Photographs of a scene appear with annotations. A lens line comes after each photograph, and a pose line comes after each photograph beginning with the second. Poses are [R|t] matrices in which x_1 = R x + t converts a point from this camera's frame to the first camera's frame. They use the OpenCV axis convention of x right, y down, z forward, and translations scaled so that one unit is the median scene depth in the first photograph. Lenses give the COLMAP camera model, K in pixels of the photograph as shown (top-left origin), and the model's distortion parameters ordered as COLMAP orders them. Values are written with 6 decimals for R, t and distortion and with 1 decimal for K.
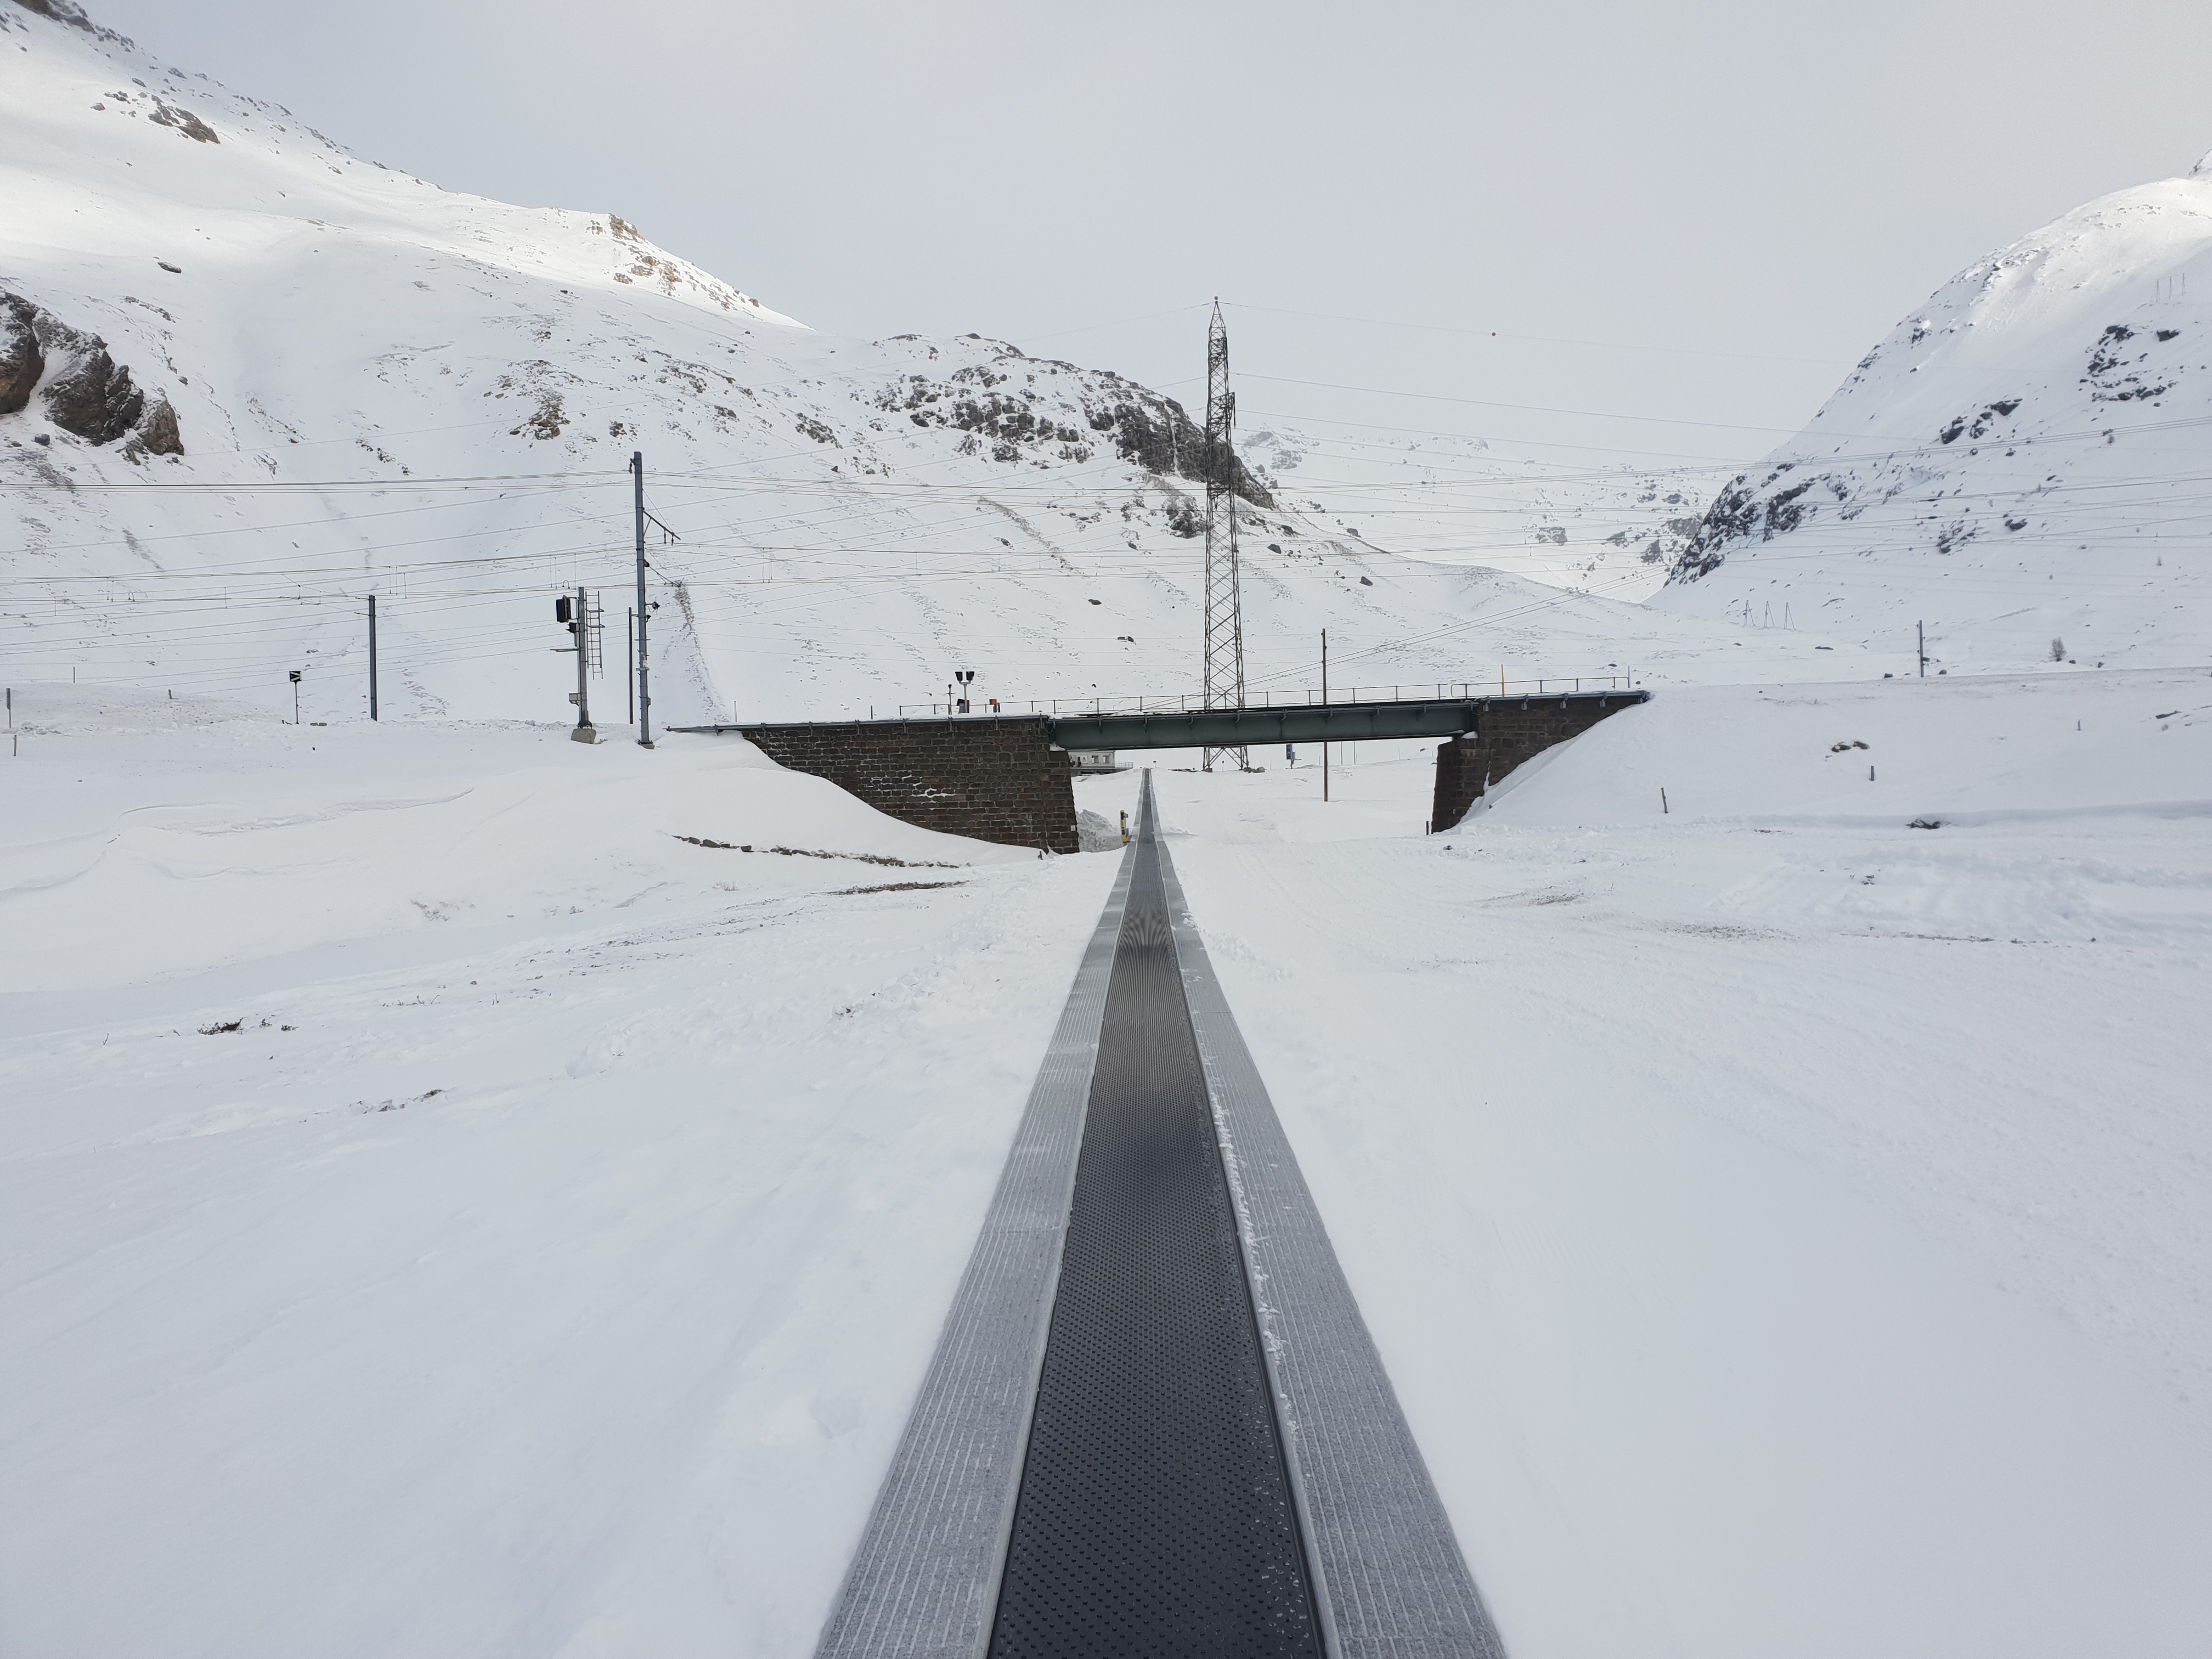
lens RADIAL K [[1682.3, 0, 1110.4], [0, 1682.3, 833.8], [0, 0, 1]] dist [0.091231, -0.057981]
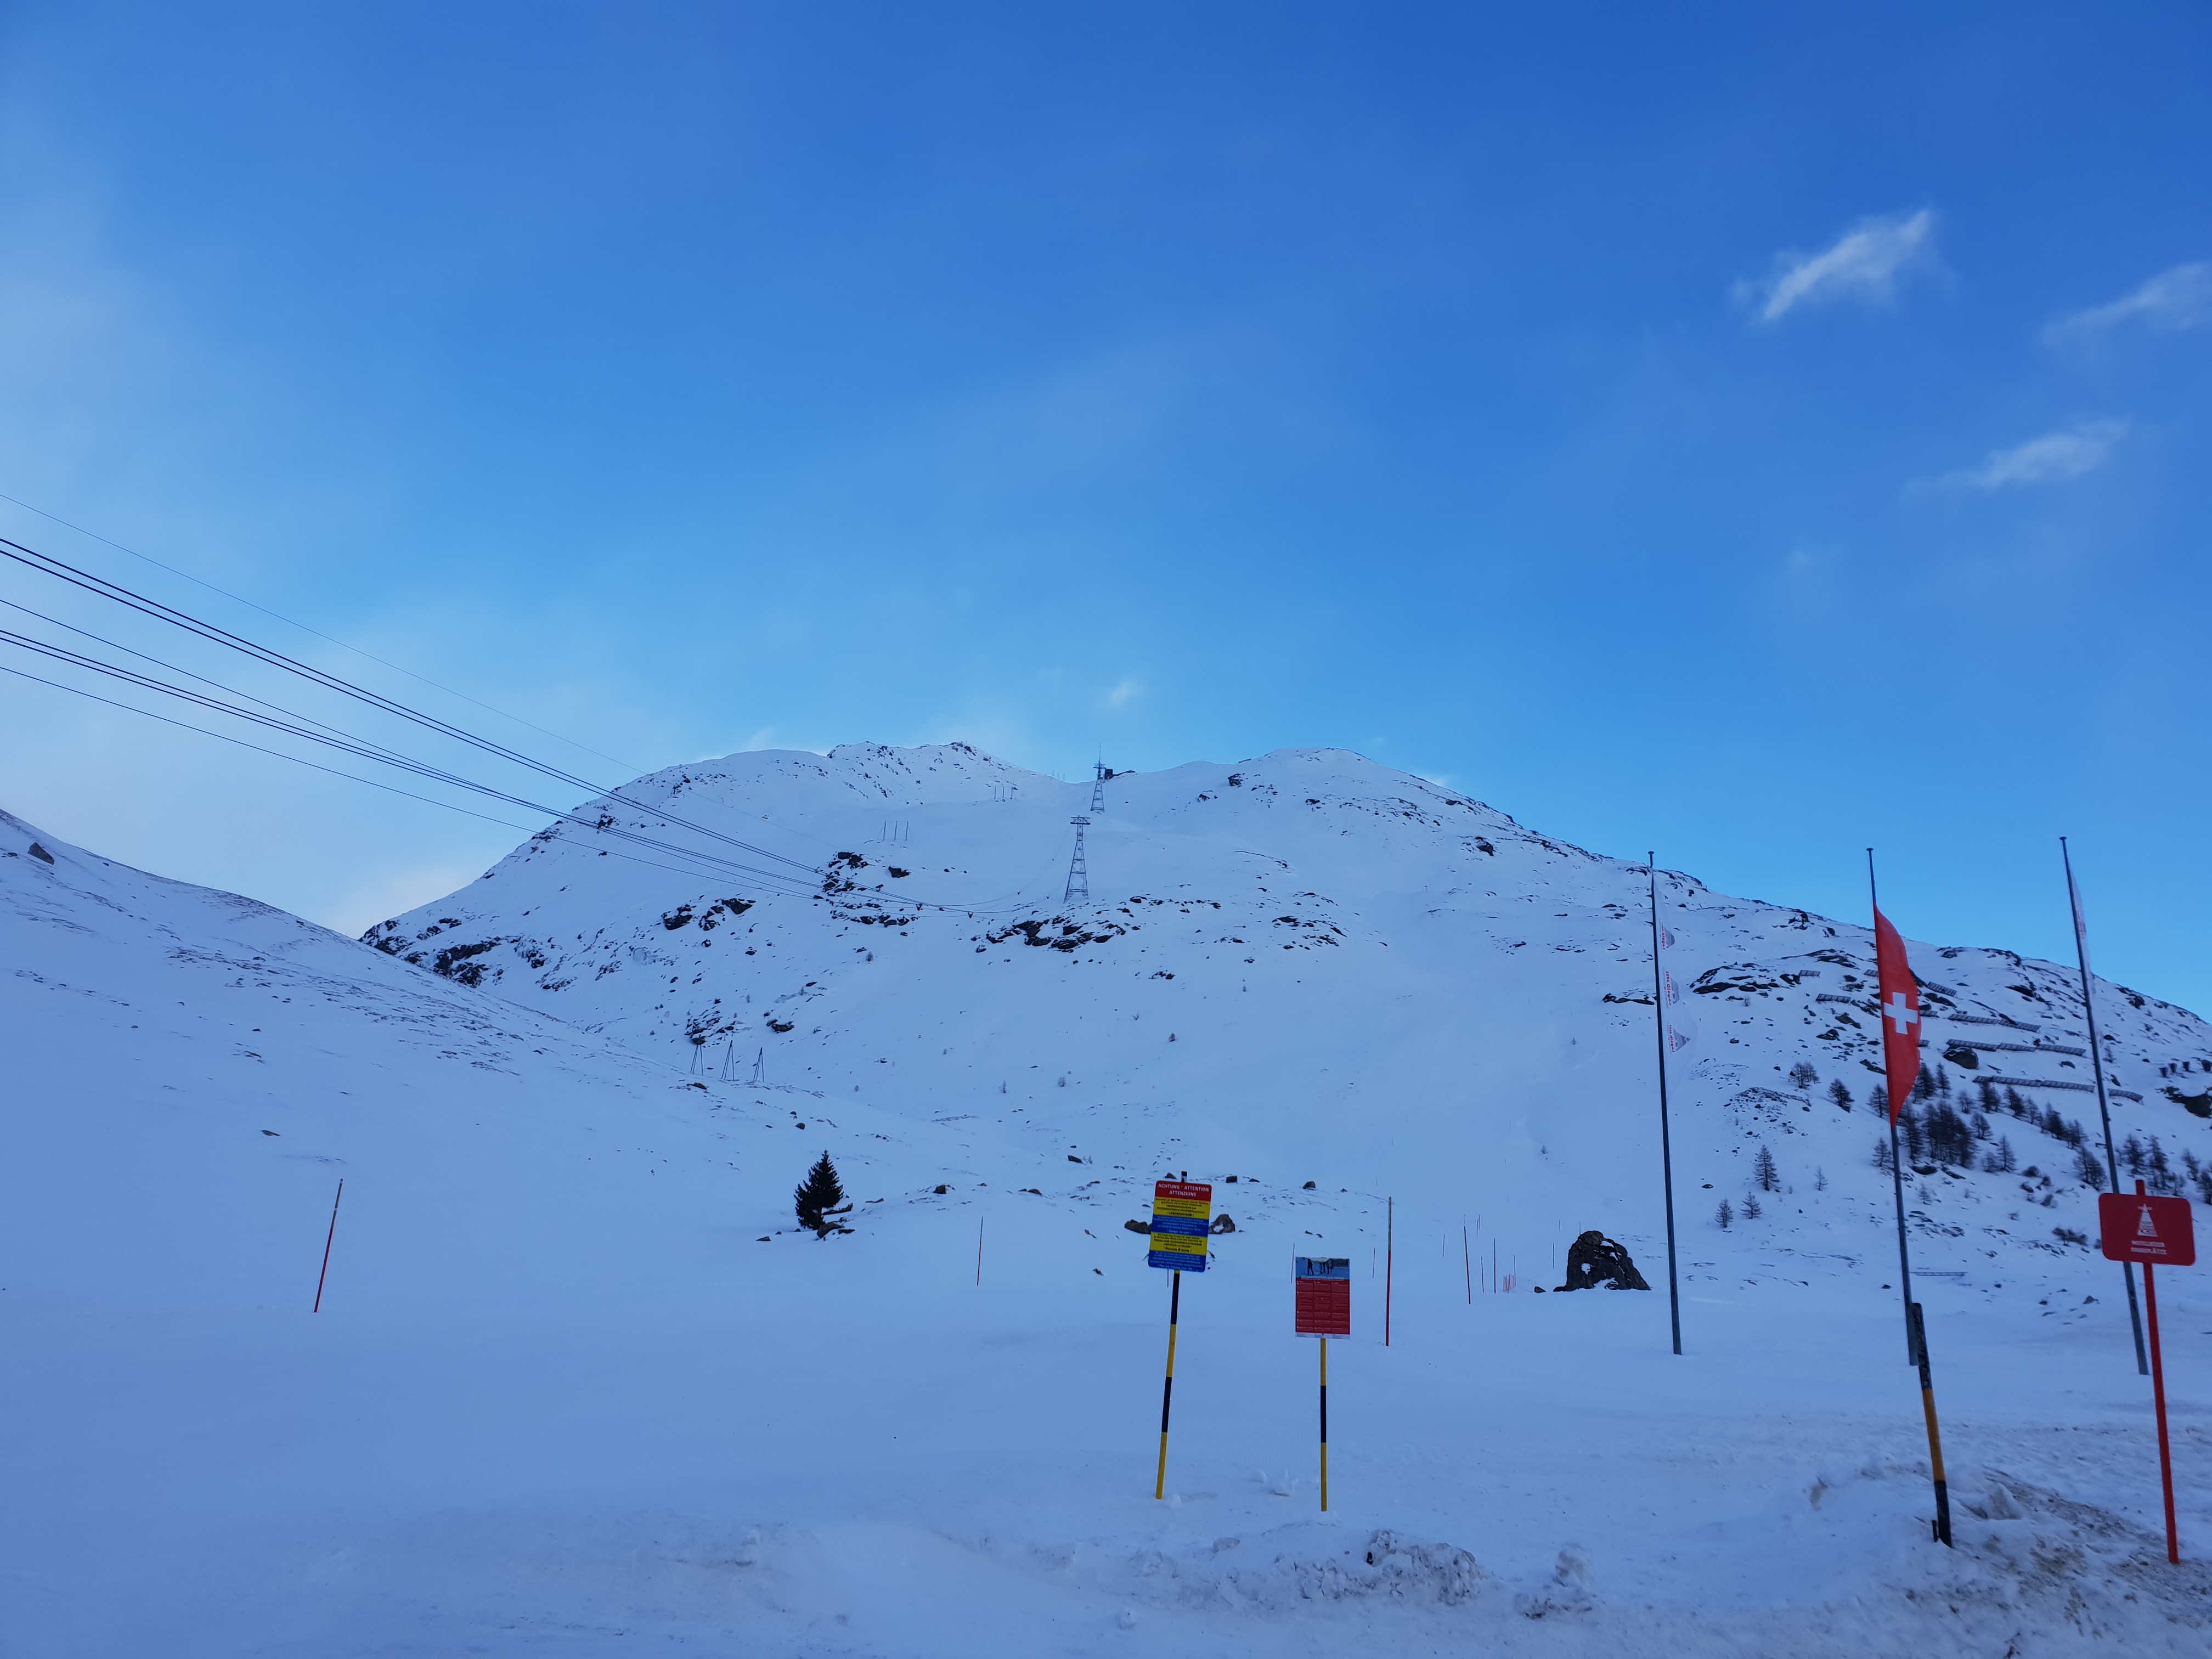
lens RADIAL K [[1682.3, 0, 1119.7], [0, 1682.3, 823.0], [0, 0, 1]] dist [0.091231, -0.057981]
pose [[0.654246, 0.280768, 0.702233, -0.000578], [-0.059524, 0.944770, -0.322284, -0.007026], [-0.753936, 0.169053, 0.634824, 0.254357]]
